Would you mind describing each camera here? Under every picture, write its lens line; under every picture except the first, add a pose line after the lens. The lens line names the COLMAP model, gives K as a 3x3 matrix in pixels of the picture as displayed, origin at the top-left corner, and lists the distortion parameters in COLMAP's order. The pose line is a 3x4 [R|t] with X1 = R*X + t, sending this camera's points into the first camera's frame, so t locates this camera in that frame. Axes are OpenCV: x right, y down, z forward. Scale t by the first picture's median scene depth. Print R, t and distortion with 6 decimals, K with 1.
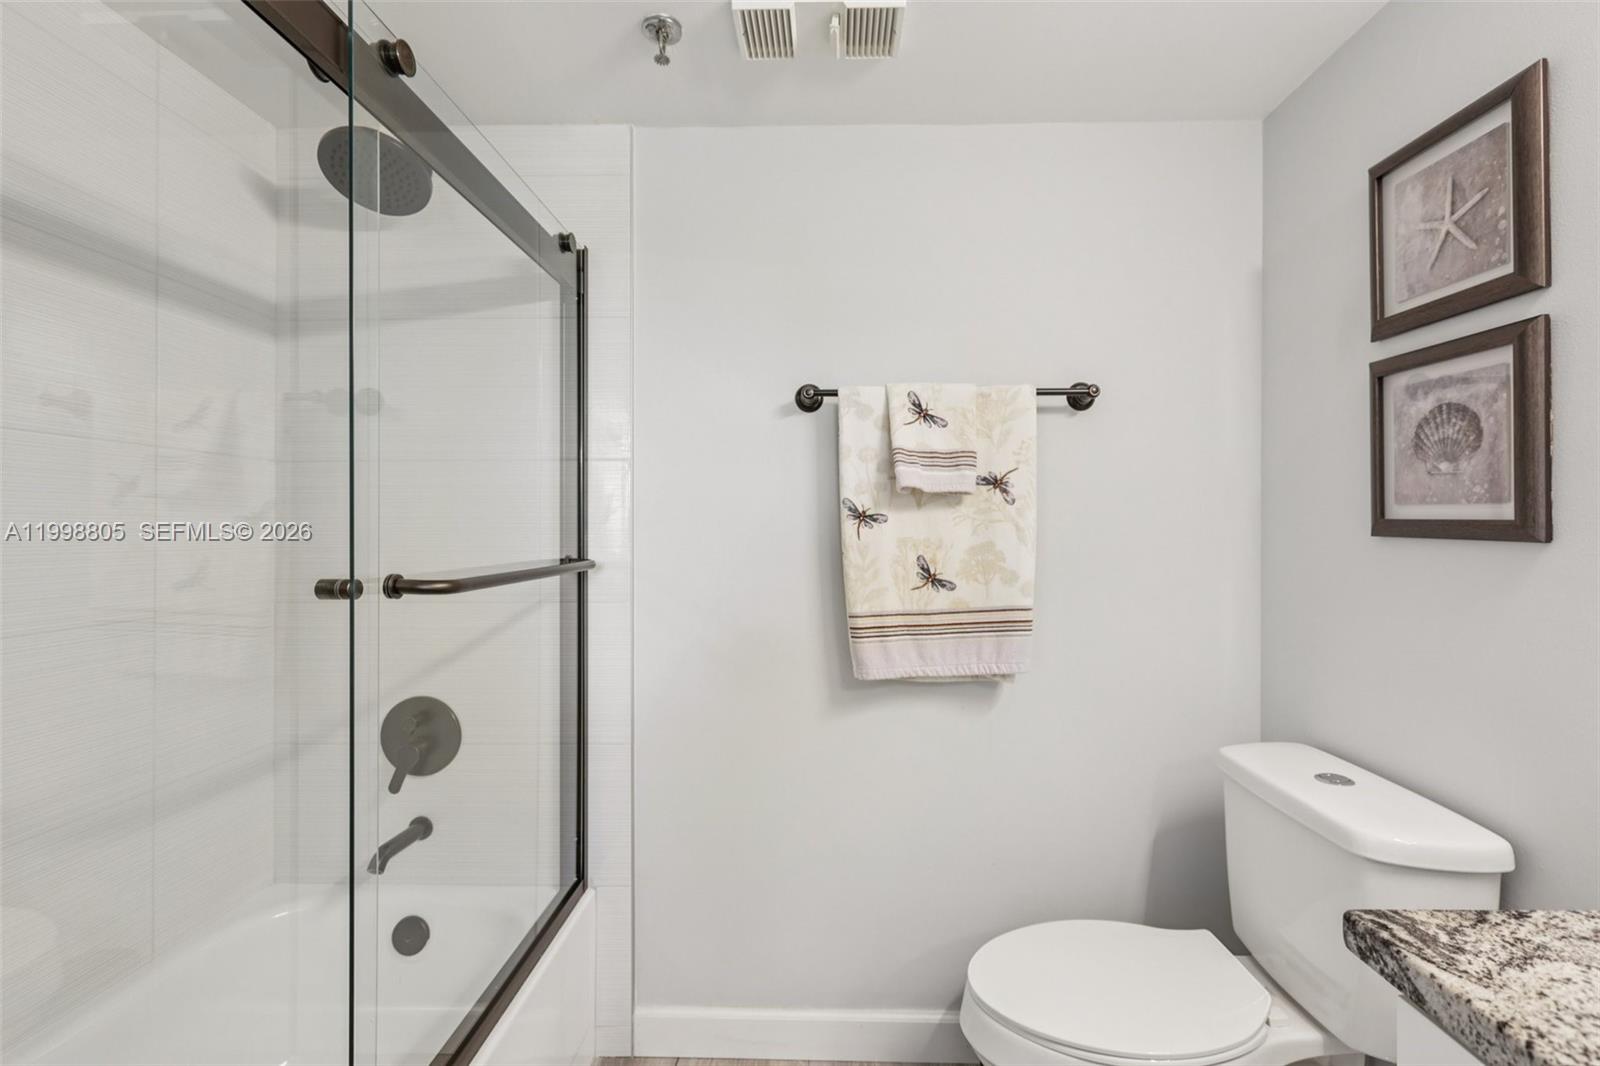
lens RADIAL K [[714.6, 0, 805.0], [0, 714.6, 532.9], [0, 0, 1]] dist [-0.000772, 0.000267]
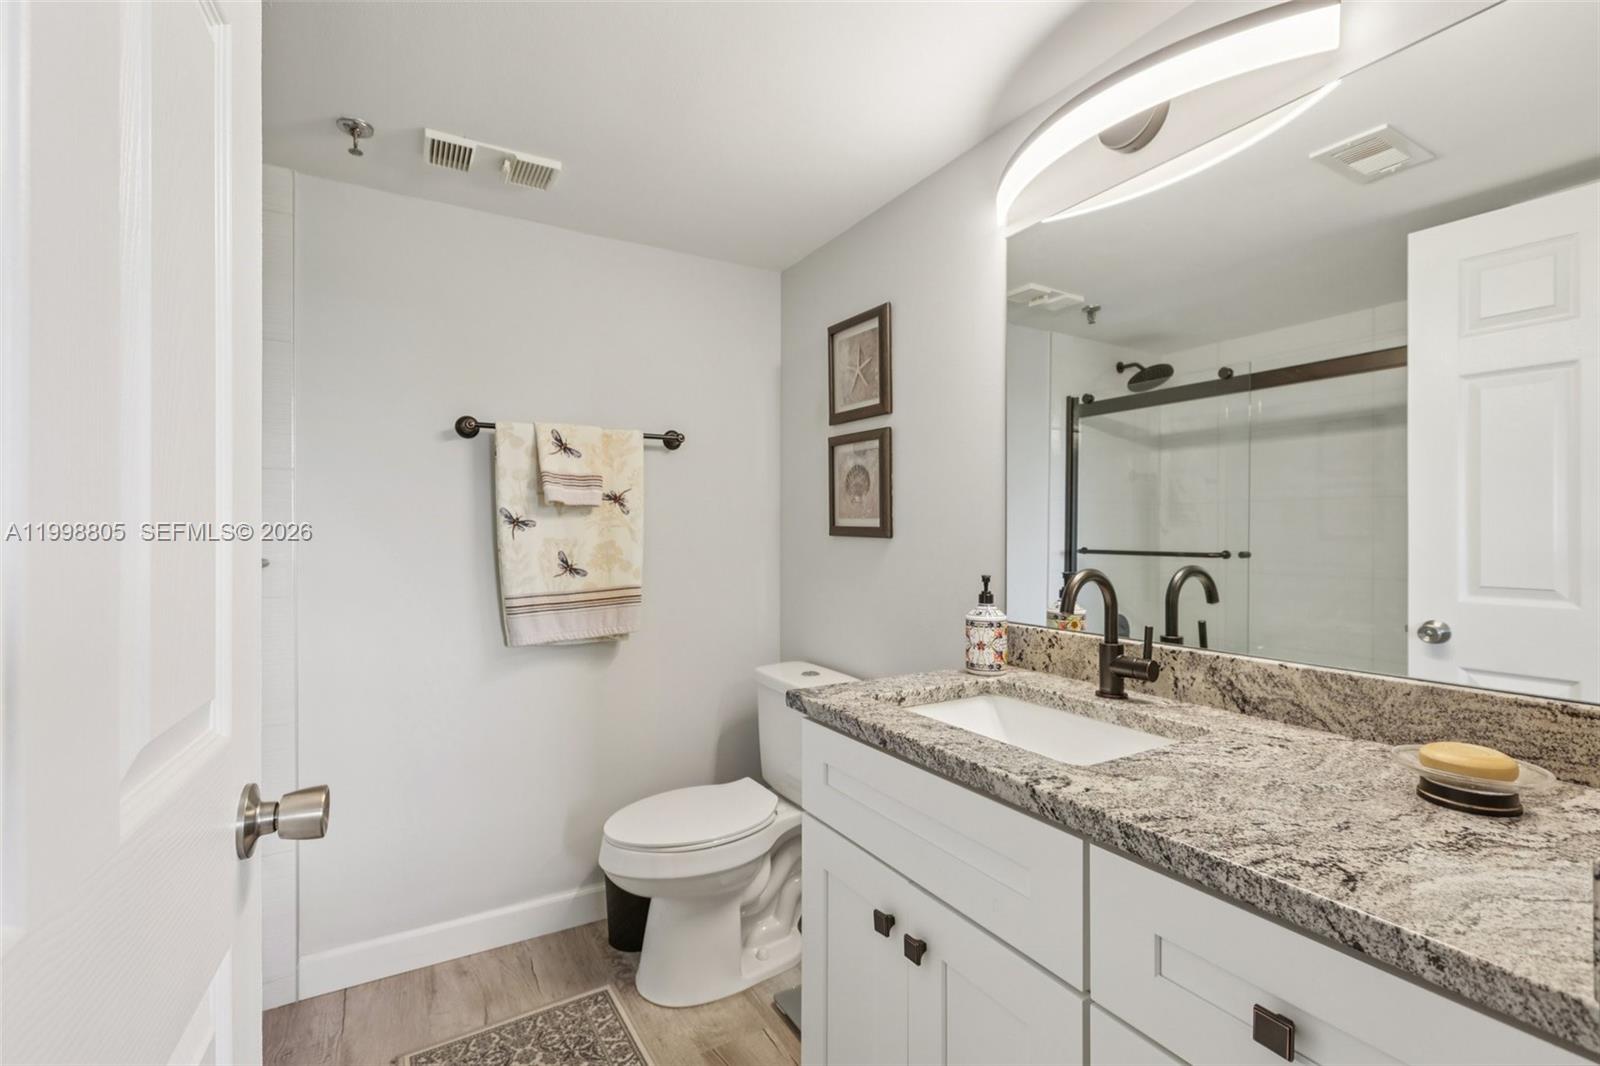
lens RADIAL K [[714.6, 0, 805.0], [0, 714.6, 532.9], [0, 0, 1]] dist [-0.000772, 0.000267]
pose [[0.844037, 0.000567, 0.536284, -0.176204], [0.003014, 0.999979, -0.005802, 0.006469], [-0.536276, 0.006513, 0.844018, -0.393813]]
